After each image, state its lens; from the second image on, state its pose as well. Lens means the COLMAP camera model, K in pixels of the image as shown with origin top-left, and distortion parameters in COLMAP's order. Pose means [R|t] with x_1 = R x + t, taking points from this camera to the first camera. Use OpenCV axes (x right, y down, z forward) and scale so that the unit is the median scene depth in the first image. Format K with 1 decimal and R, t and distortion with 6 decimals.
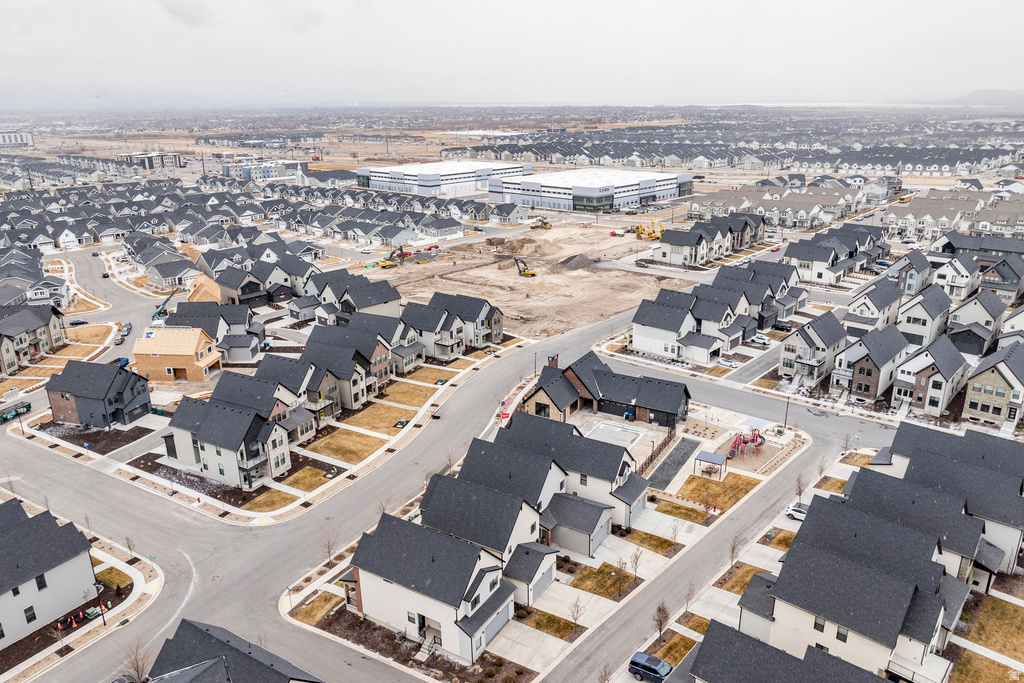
lens RADIAL K [[720.9, 0, 515.2], [0, 720.9, 337.0], [0, 0, 1]] dist [-0.032338, -0.003979]
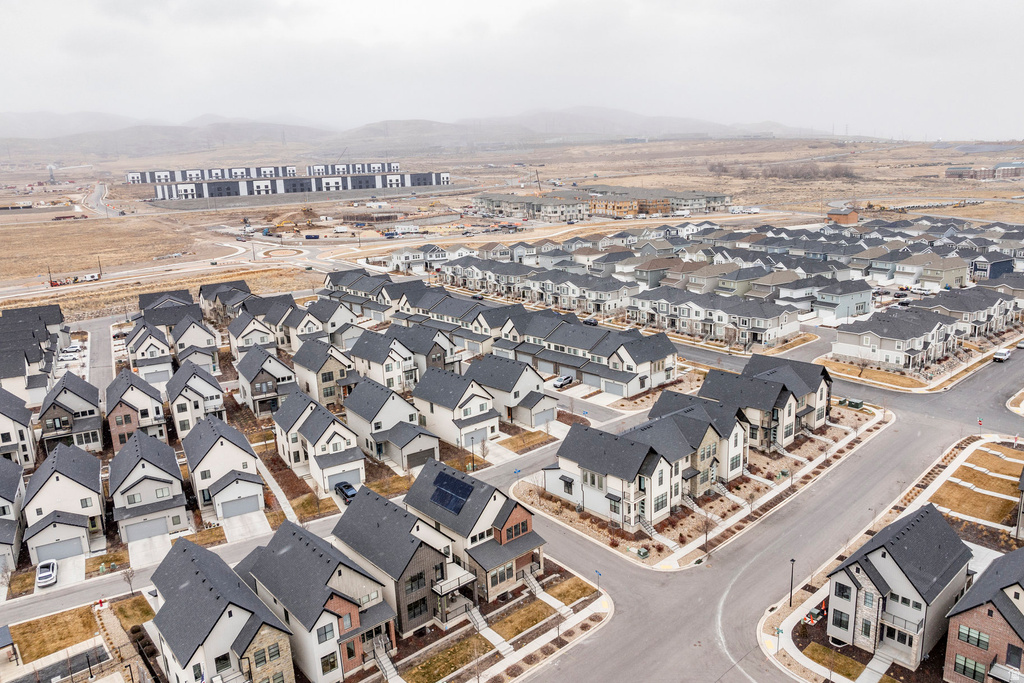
lens RADIAL K [[720.9, 0, 518.4], [0, 720.9, 342.1], [0, 0, 1]] dist [-0.032338, -0.003979]
pose [[-0.952711, -0.019686, 0.303240, -0.251206], [0.142640, 0.852161, 0.503464, -0.213192], [-0.268321, 0.522910, -0.809055, 0.826647]]
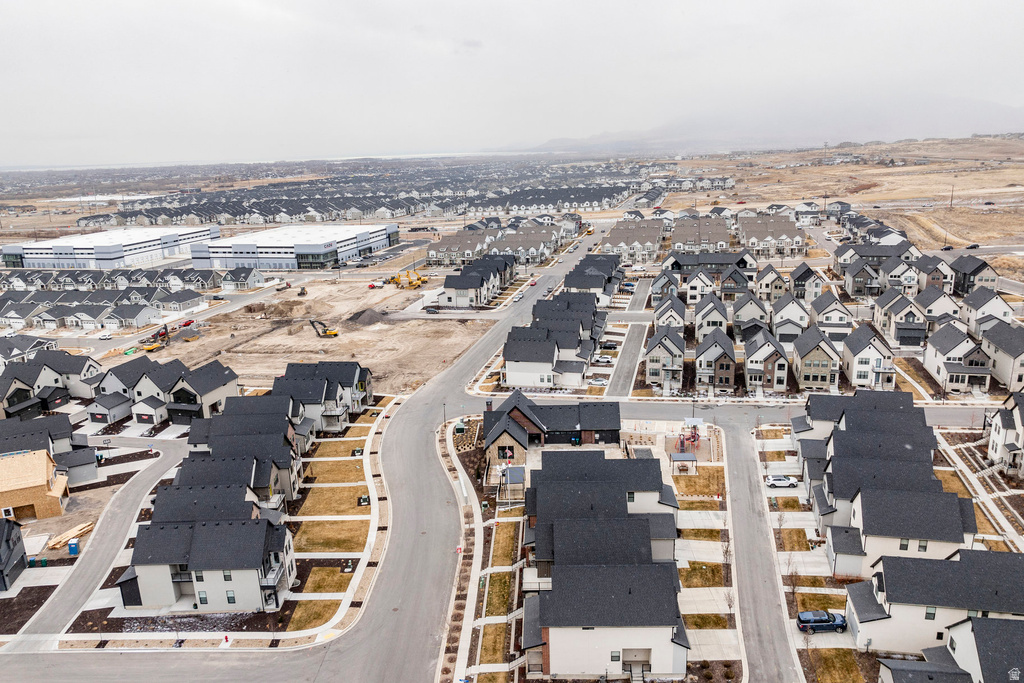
lens RADIAL K [[720.9, 0, 514.2], [0, 720.9, 341.7], [0, 0, 1]] dist [-0.032338, -0.003979]
pose [[0.875341, -0.140543, 0.462629, -0.310665], [0.170013, 0.985187, -0.022390, -0.022169], [-0.452629, 0.098252, 0.886269, 0.057495]]
